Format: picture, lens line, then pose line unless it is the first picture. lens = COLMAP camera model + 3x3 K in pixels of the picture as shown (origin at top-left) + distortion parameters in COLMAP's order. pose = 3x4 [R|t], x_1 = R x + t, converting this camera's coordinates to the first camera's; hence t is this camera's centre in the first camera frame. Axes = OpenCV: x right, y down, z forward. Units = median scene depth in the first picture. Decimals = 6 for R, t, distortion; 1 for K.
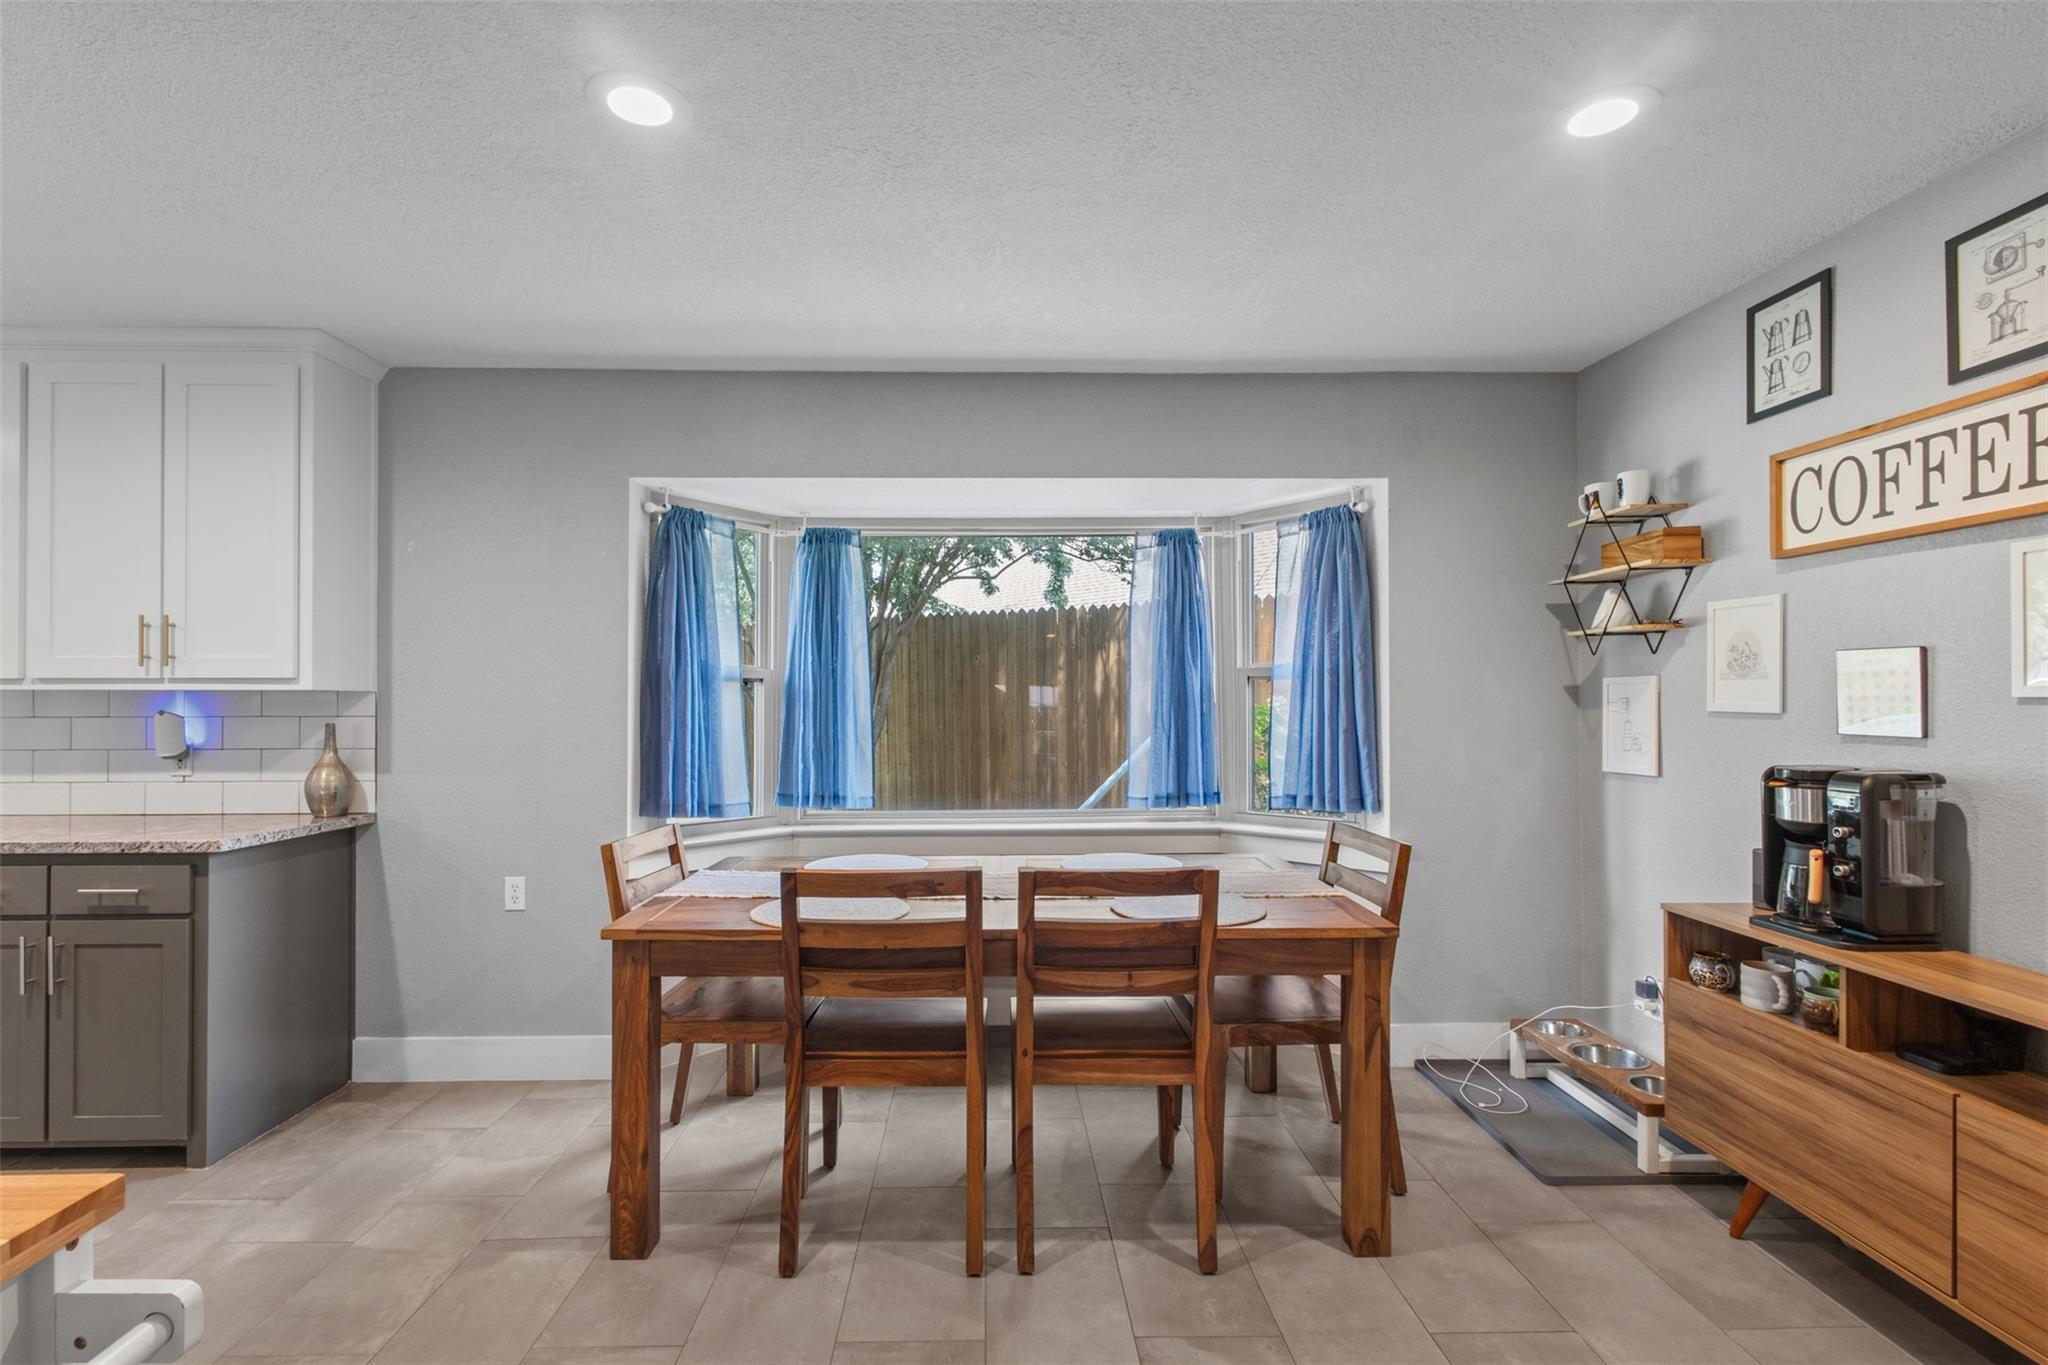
lens RADIAL K [[980.1, 0, 1024.0], [0, 980.1, 682.5], [0, 0, 1]] dist [-0.000638, -0.000159]
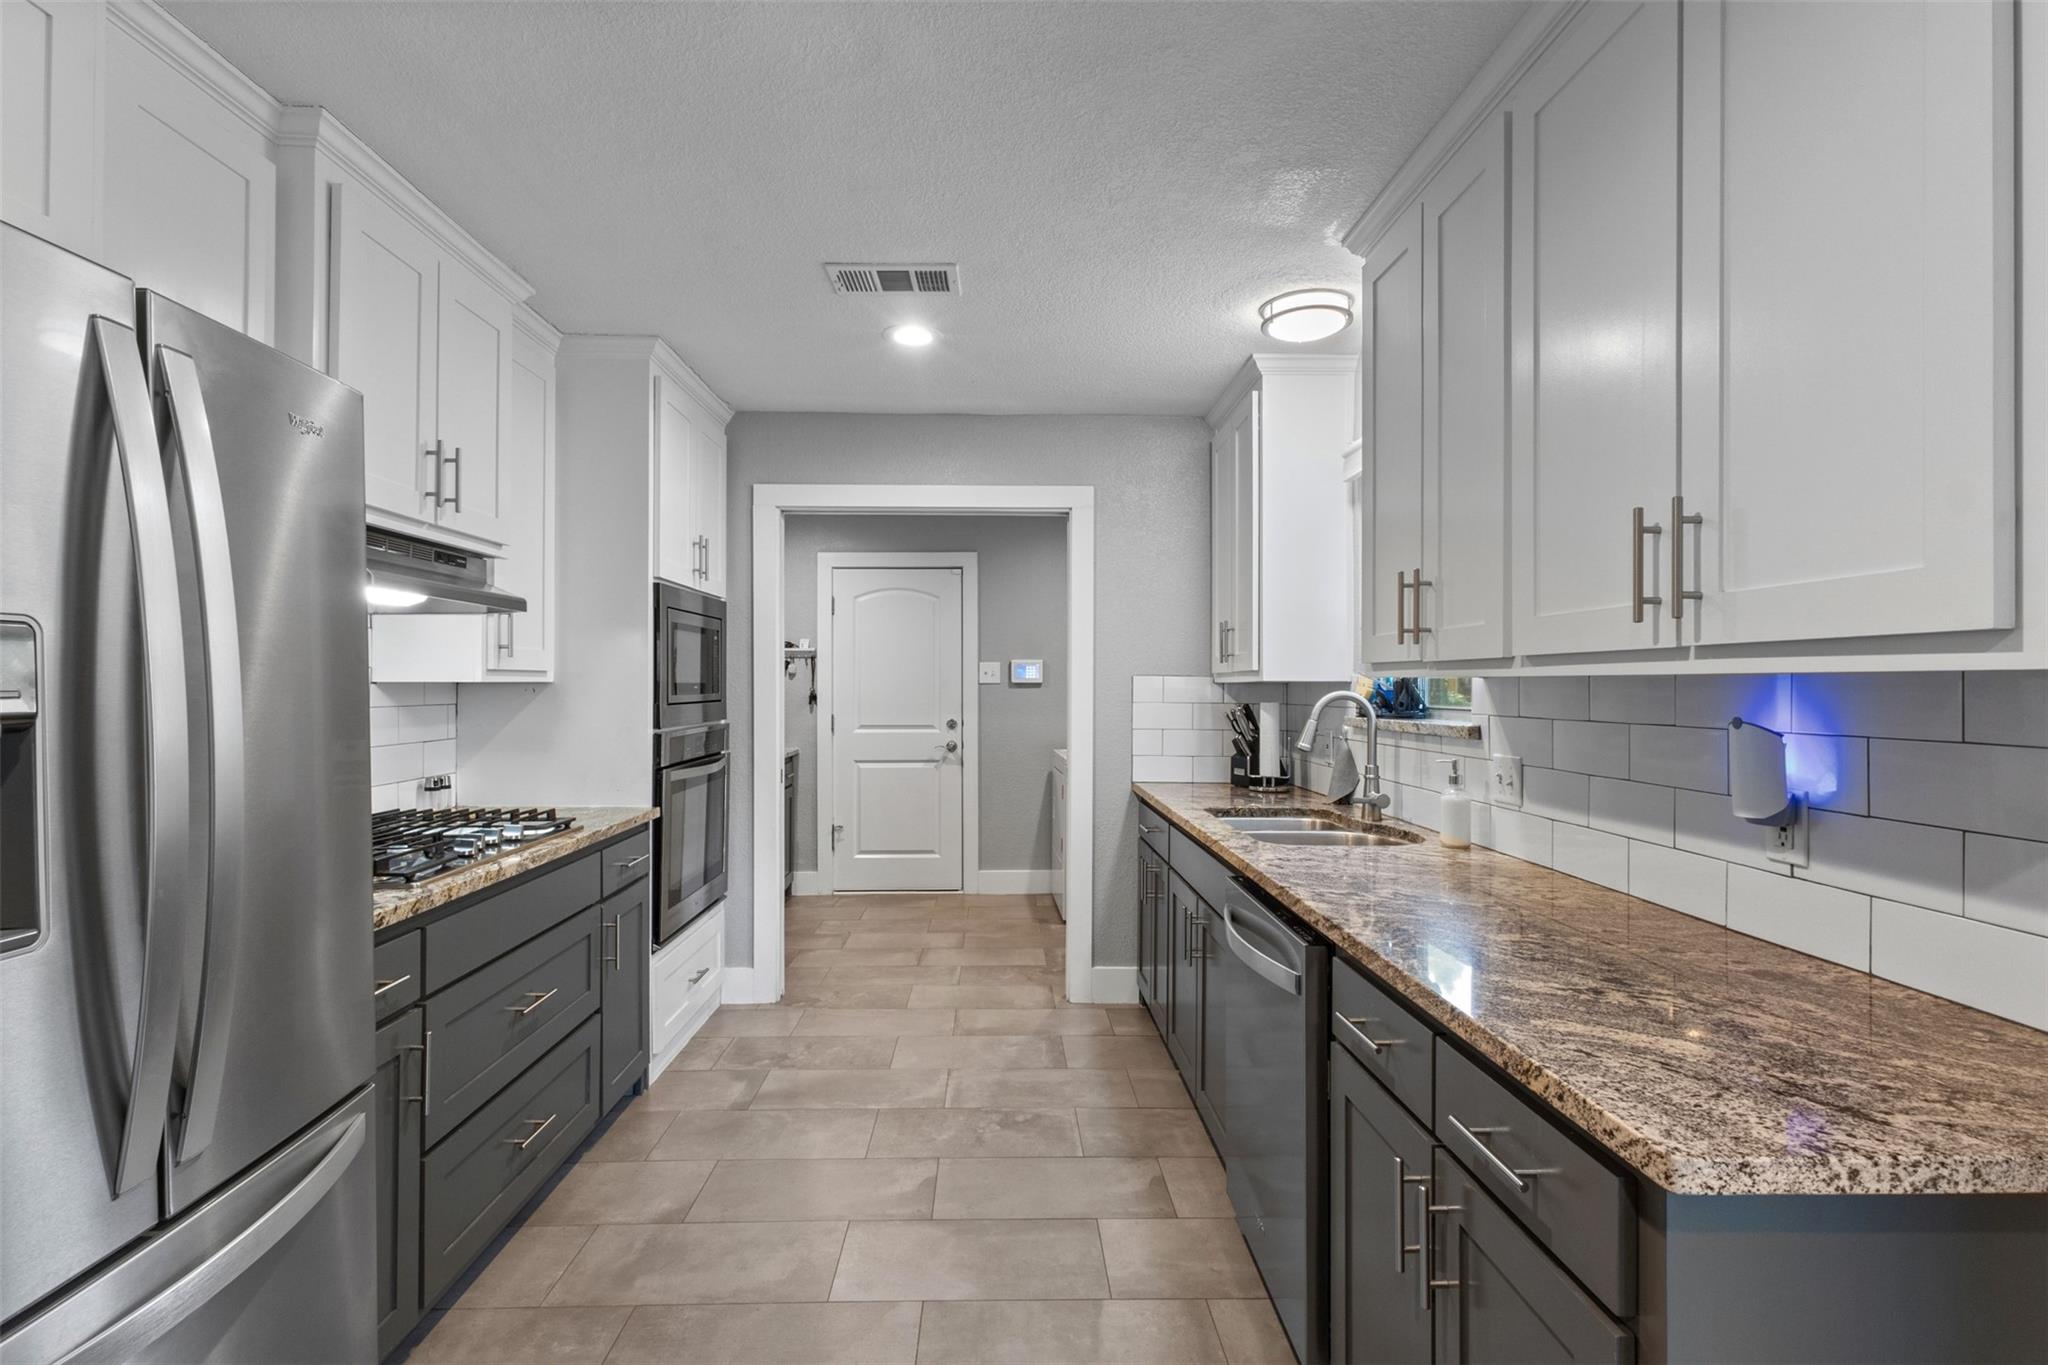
lens RADIAL K [[941.1, 0, 1024.0], [0, 941.1, 682.5], [0, 0, 1]] dist [-0.001024, -0.000315]
pose [[0.001609, -0.001199, -0.999998, -0.464213], [0.015015, 0.999887, -0.001175, 0.007304], [0.999886, -0.015013, 0.001627, 0.707640]]
